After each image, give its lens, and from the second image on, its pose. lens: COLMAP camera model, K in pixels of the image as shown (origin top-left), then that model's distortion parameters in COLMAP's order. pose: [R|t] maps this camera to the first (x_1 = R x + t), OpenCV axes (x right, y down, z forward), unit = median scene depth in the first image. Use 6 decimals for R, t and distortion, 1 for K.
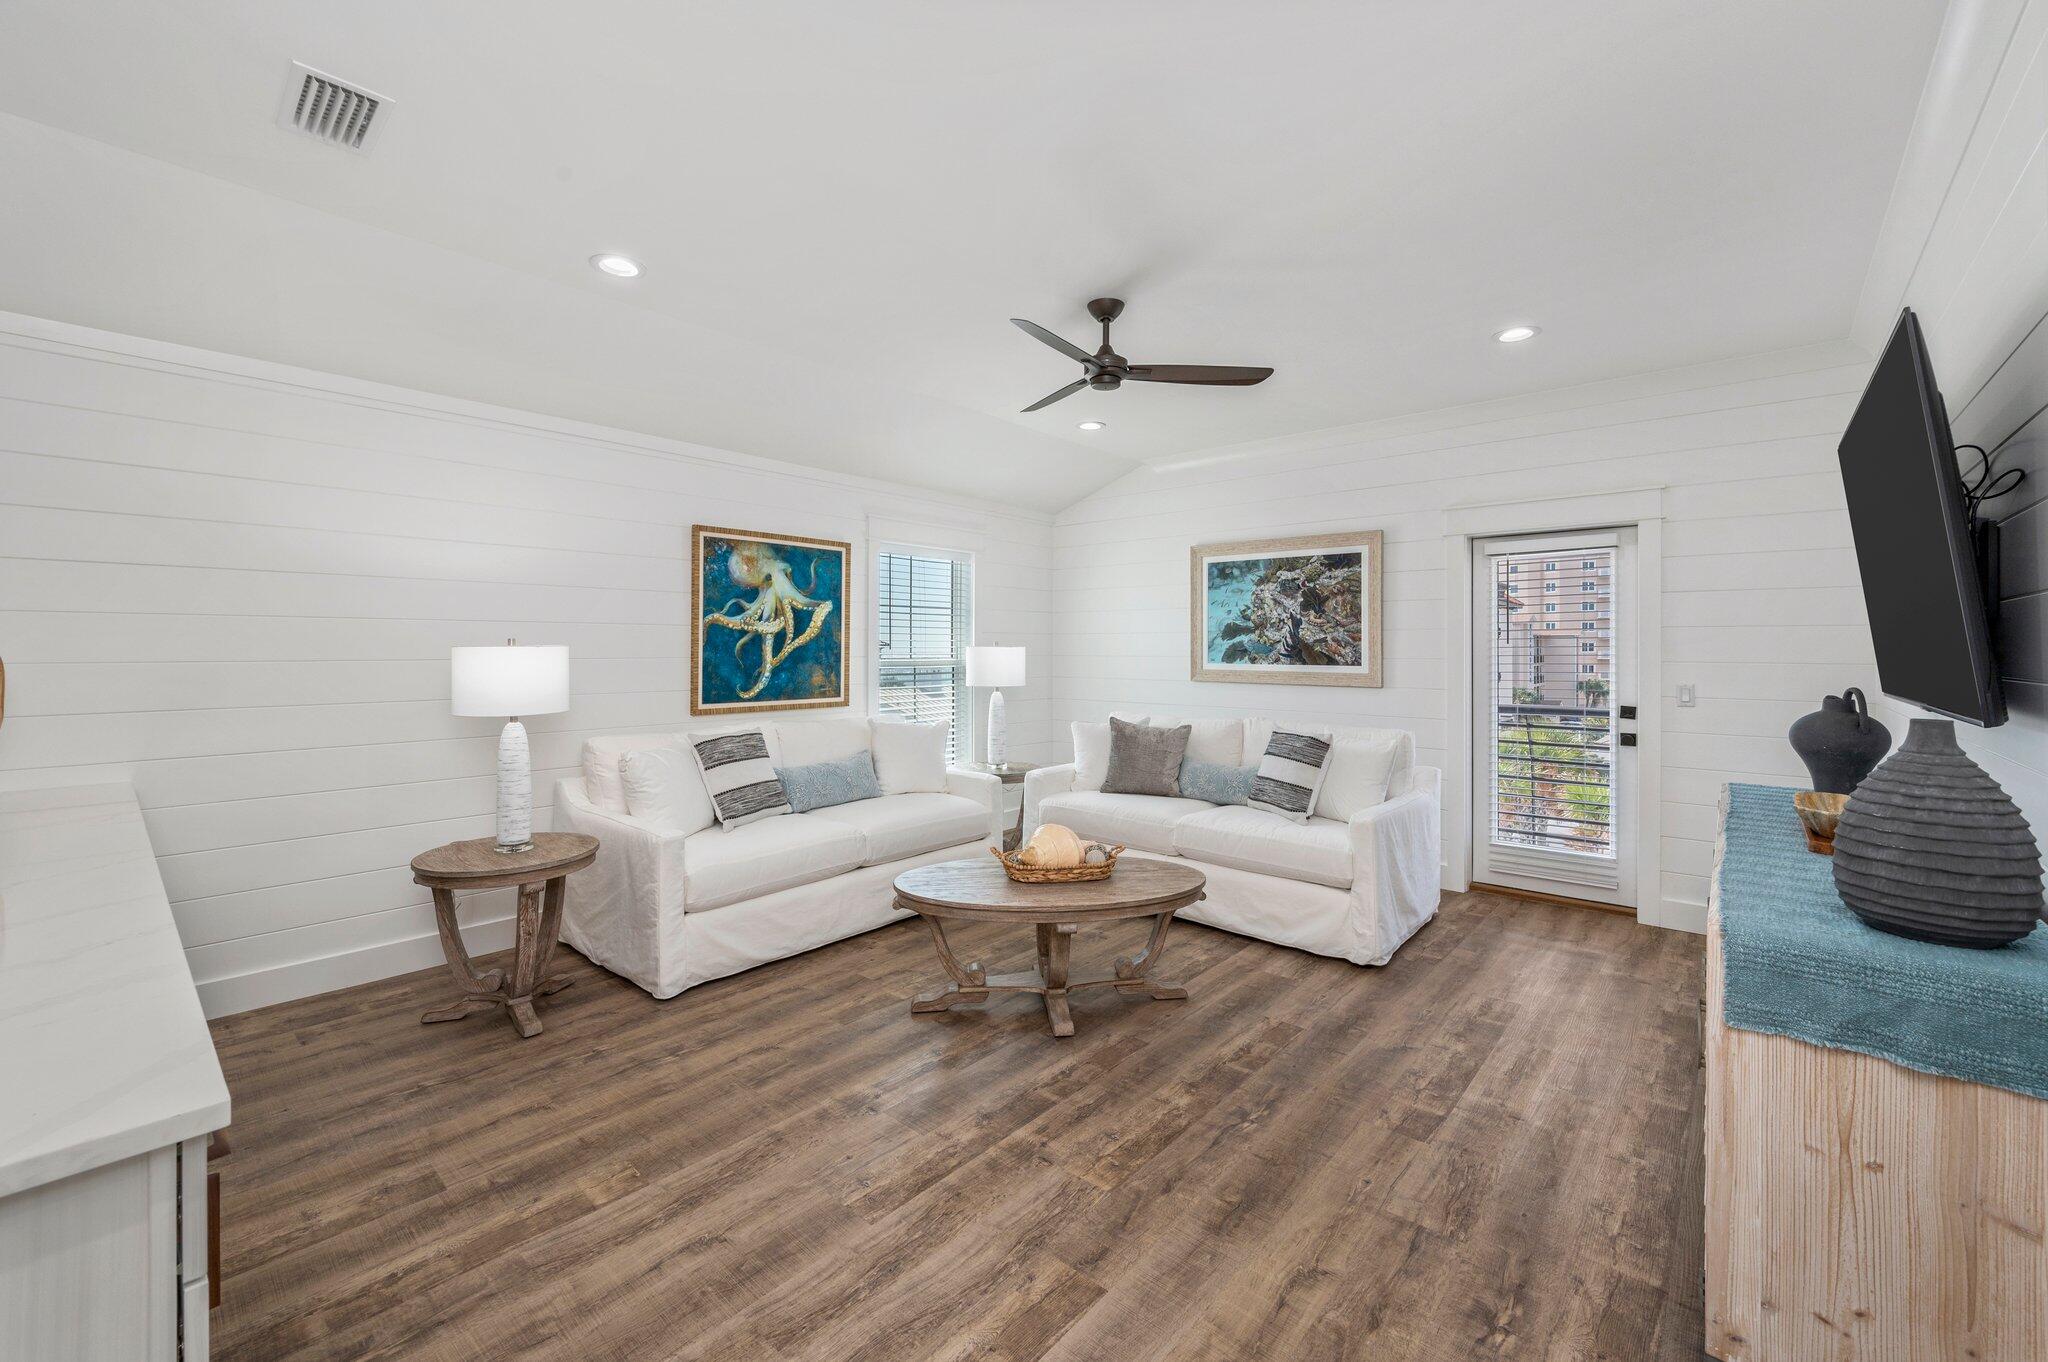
lens RADIAL K [[837.2, 0, 1019.5], [0, 837.2, 649.9], [0, 0, 1]] dist [-0.003804, 0.001070]
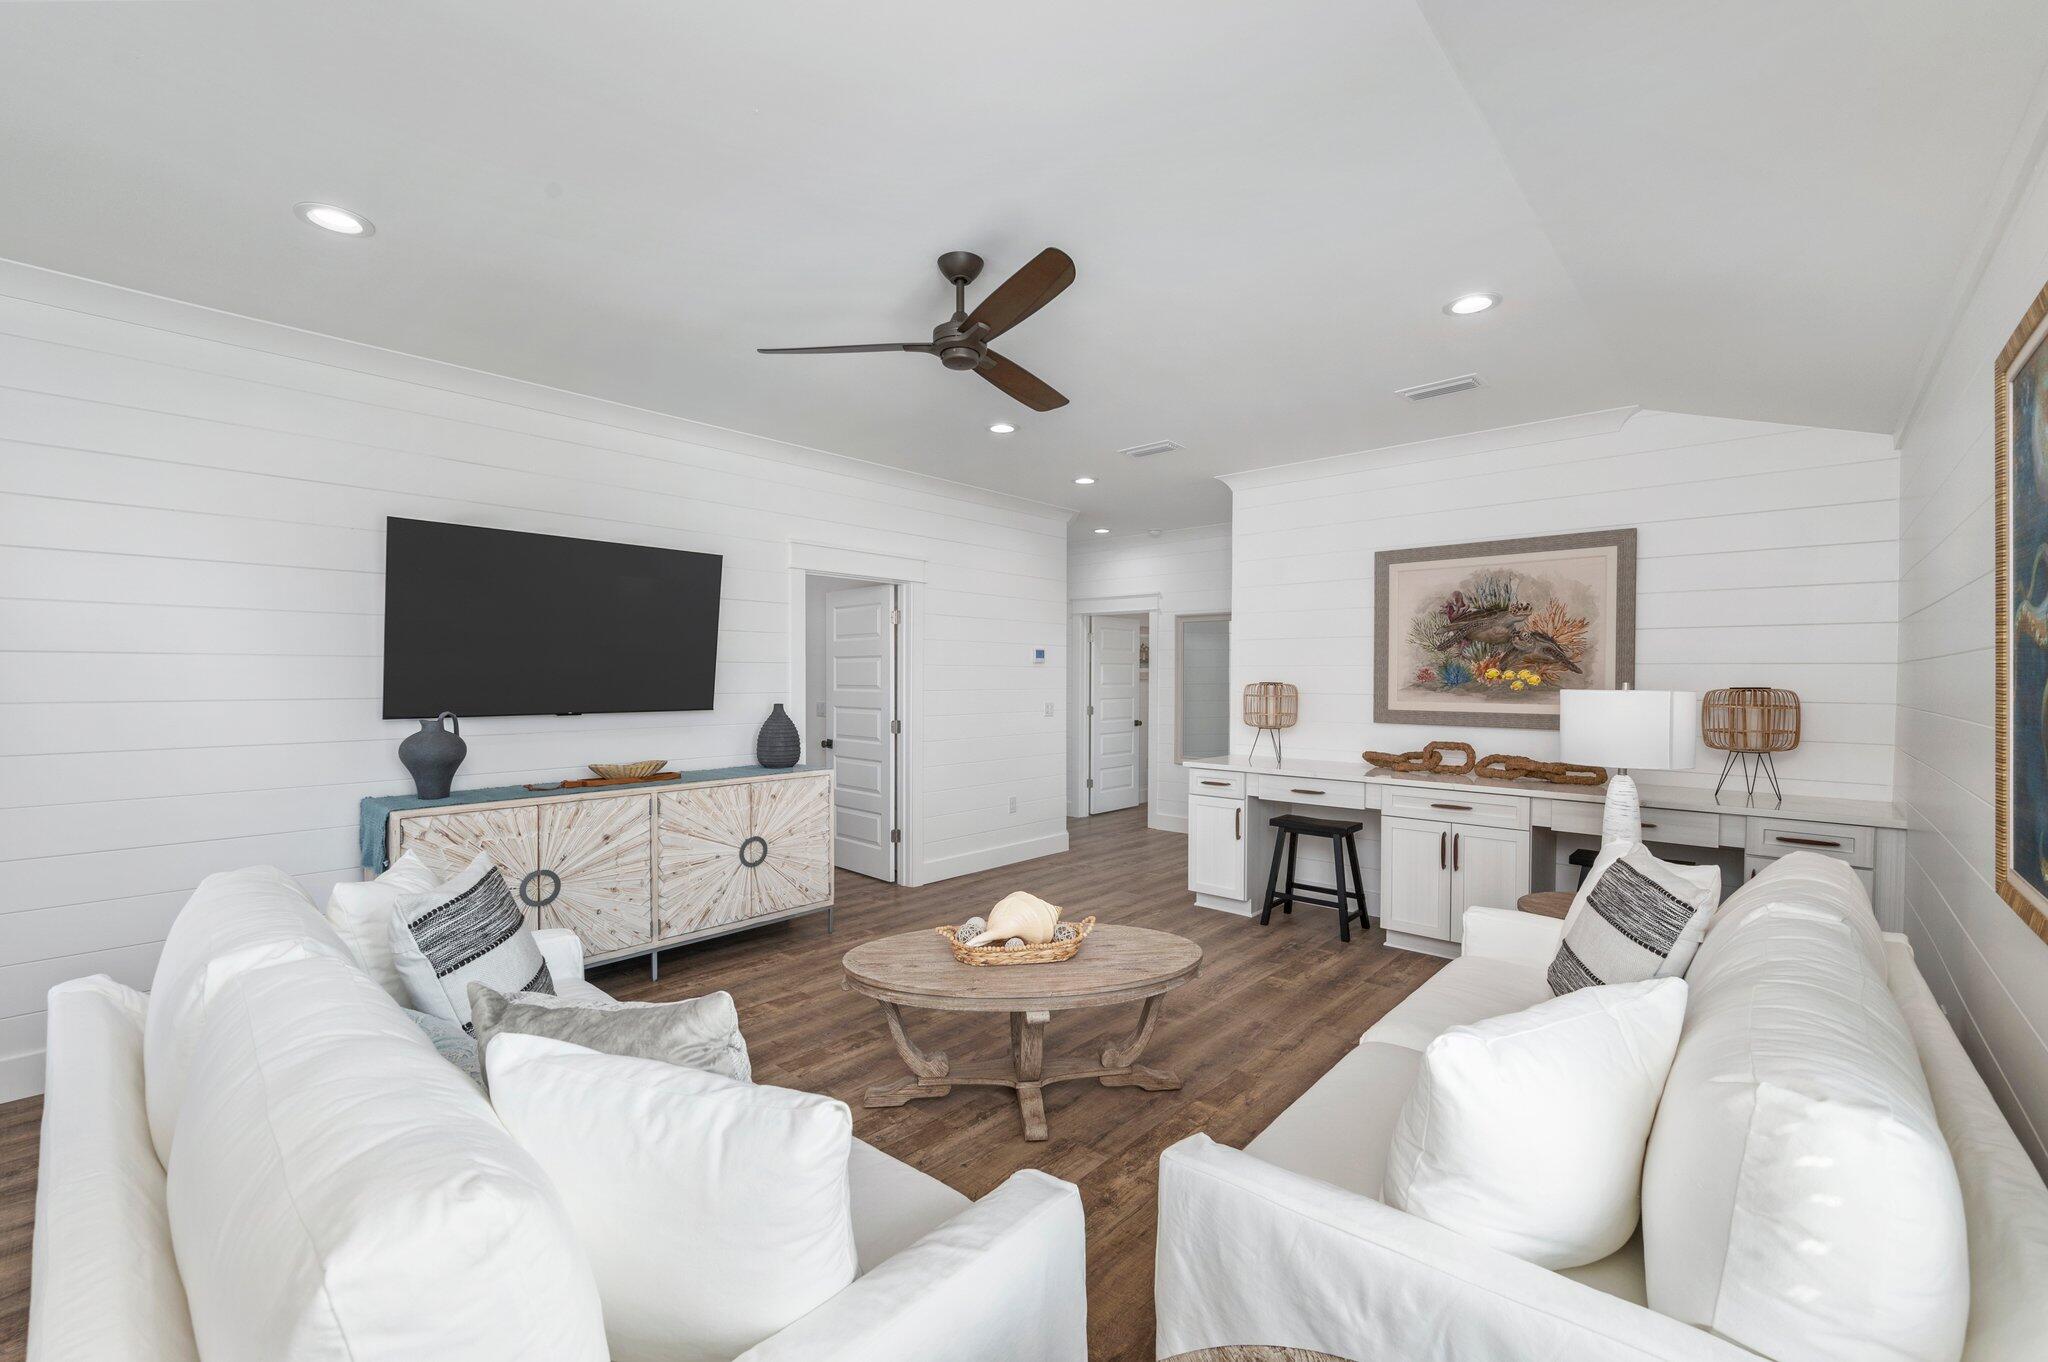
lens RADIAL K [[837.2, 0, 1033.1], [0, 837.2, 683.2], [0, 0, 1]] dist [-0.003804, 0.001070]
pose [[-0.999966, -0.008187, -0.000710, 0.023670], [-0.008193, 0.999925, 0.009135, -0.011491], [0.000635, 0.009140, -0.999958, 1.307446]]
